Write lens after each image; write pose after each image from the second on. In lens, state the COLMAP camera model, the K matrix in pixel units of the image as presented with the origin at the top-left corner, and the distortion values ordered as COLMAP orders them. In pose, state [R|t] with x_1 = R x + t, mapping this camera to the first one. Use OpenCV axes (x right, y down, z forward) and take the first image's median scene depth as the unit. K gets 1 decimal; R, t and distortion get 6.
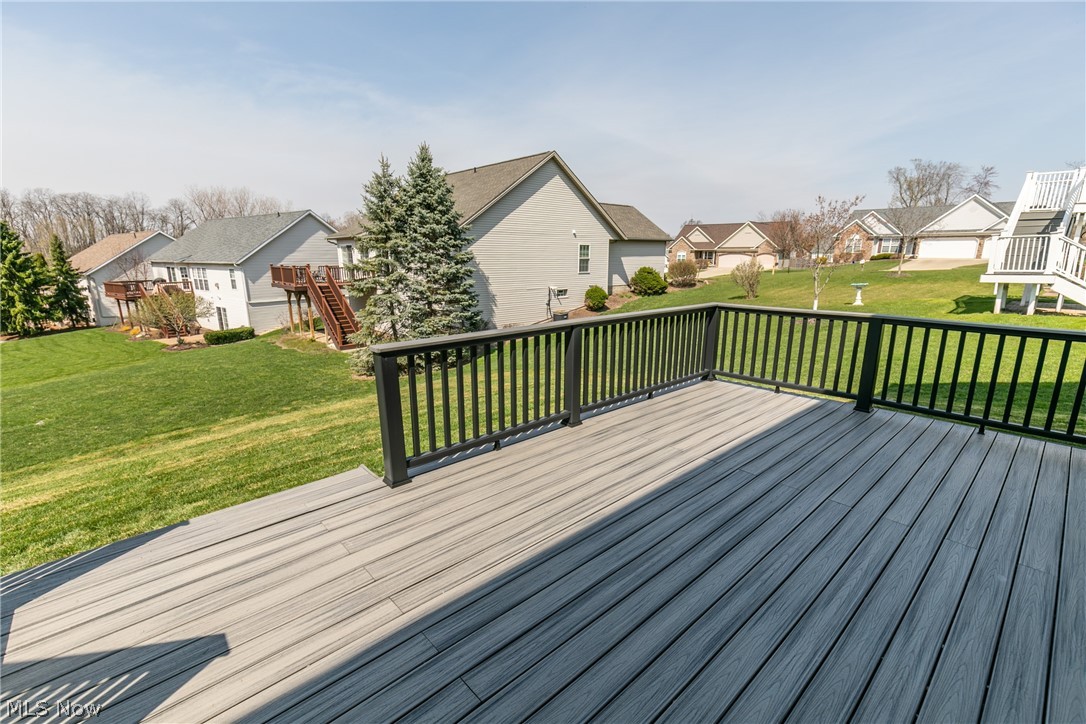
lens RADIAL K [[484.8, 0, 544.3], [0, 484.8, 371.5], [0, 0, 1]] dist [0.003761, -0.000199]
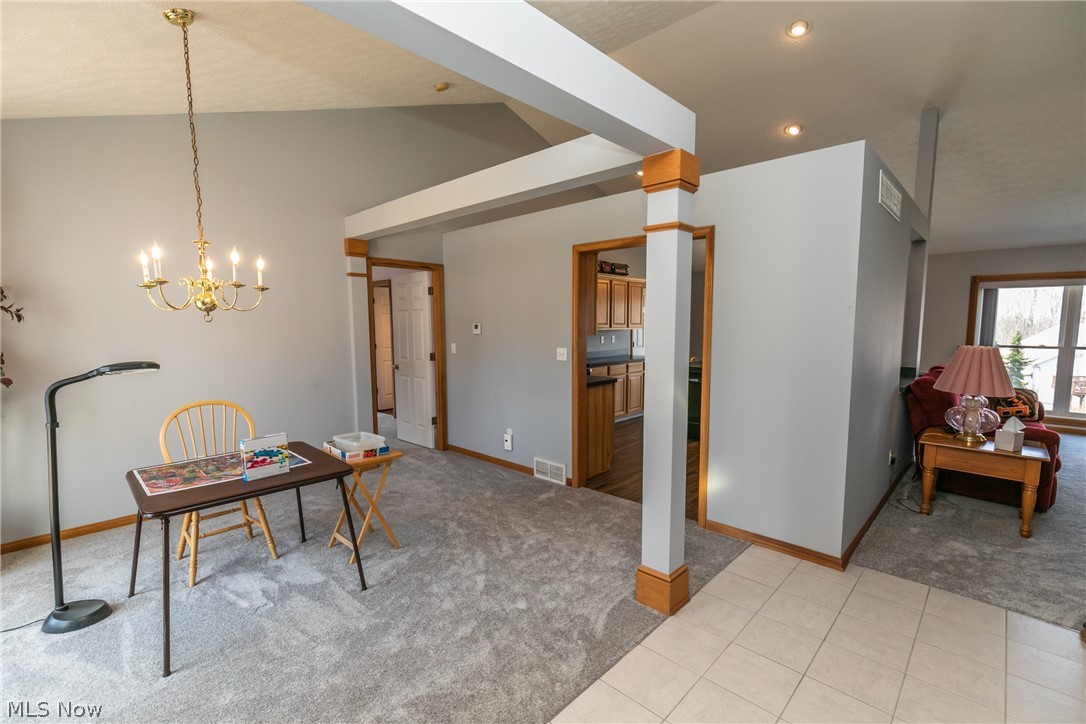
lens RADIAL K [[484.8, 0, 544.3], [0, 484.8, 371.5], [0, 0, 1]] dist [0.003761, -0.000199]
pose [[0.067411, 0.101507, -0.992548, 0.133221], [-0.231812, 0.969181, 0.083374, -0.011564], [0.970422, 0.224464, 0.088864, -0.243484]]
